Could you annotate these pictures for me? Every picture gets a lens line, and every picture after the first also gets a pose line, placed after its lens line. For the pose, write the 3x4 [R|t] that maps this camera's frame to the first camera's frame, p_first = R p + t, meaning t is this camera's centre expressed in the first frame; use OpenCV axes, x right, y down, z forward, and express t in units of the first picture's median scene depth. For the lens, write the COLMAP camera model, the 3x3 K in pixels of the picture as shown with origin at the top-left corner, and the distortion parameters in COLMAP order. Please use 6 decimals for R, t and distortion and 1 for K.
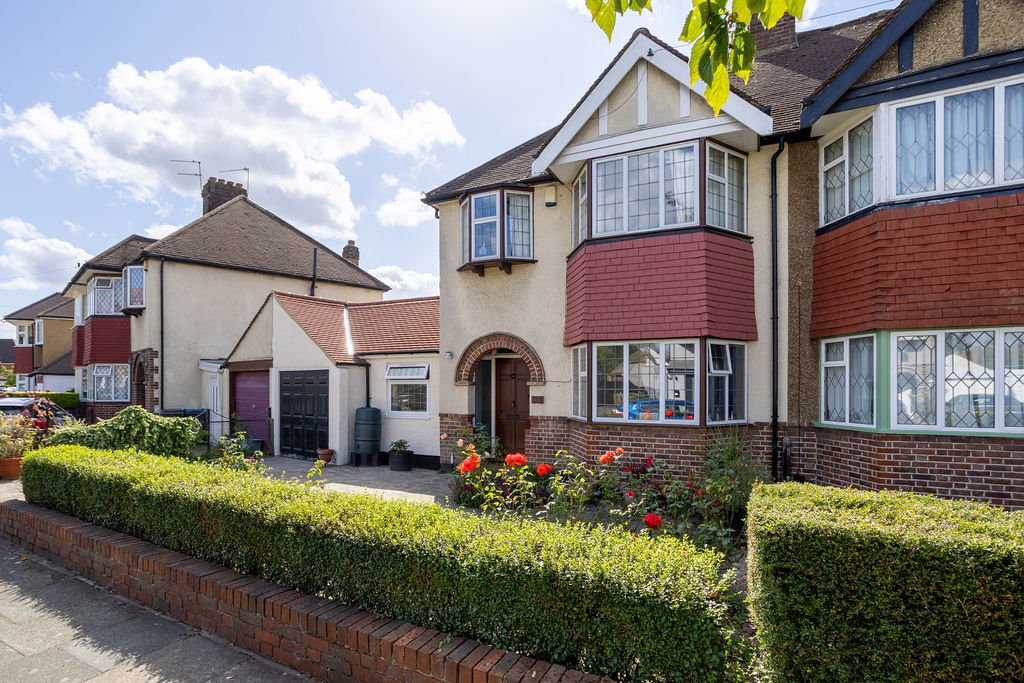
lens RADIAL K [[564.1, 0, 453.1], [0, 564.1, 389.5], [0, 0, 1]] dist [-0.040468, 0.021897]
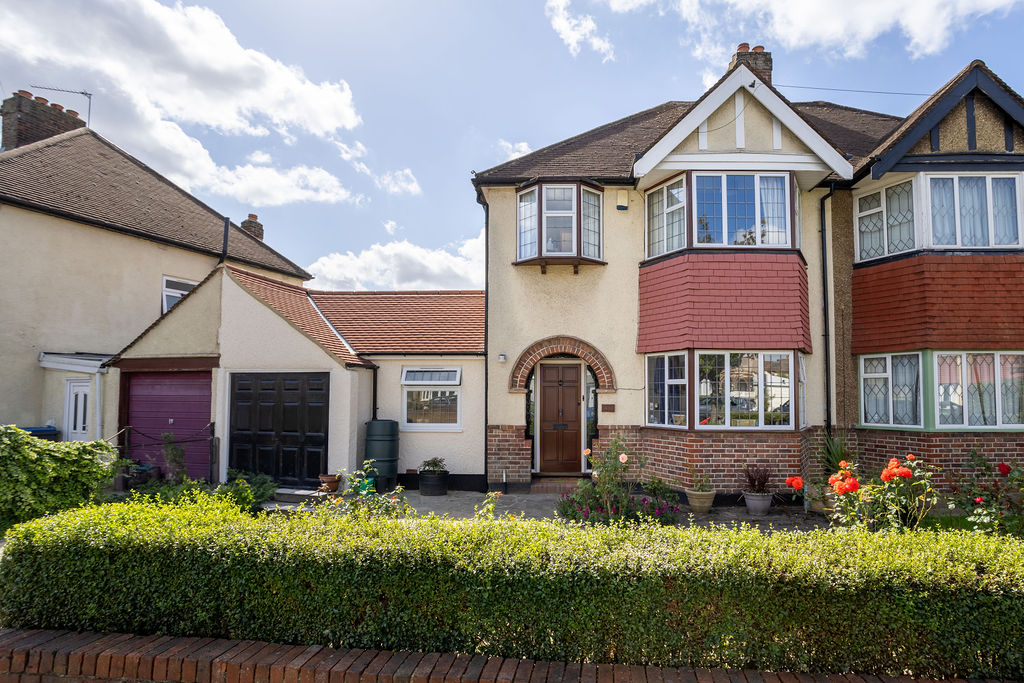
lens RADIAL K [[564.1, 0, 546.9], [0, 564.1, 369.8], [0, 0, 1]] dist [-0.040468, 0.021897]
pose [[0.878093, 0.021073, 0.478025, -0.474060], [0.001294, 0.998922, -0.046412, -0.002925], [-0.478488, 0.041372, 0.877119, 0.252530]]
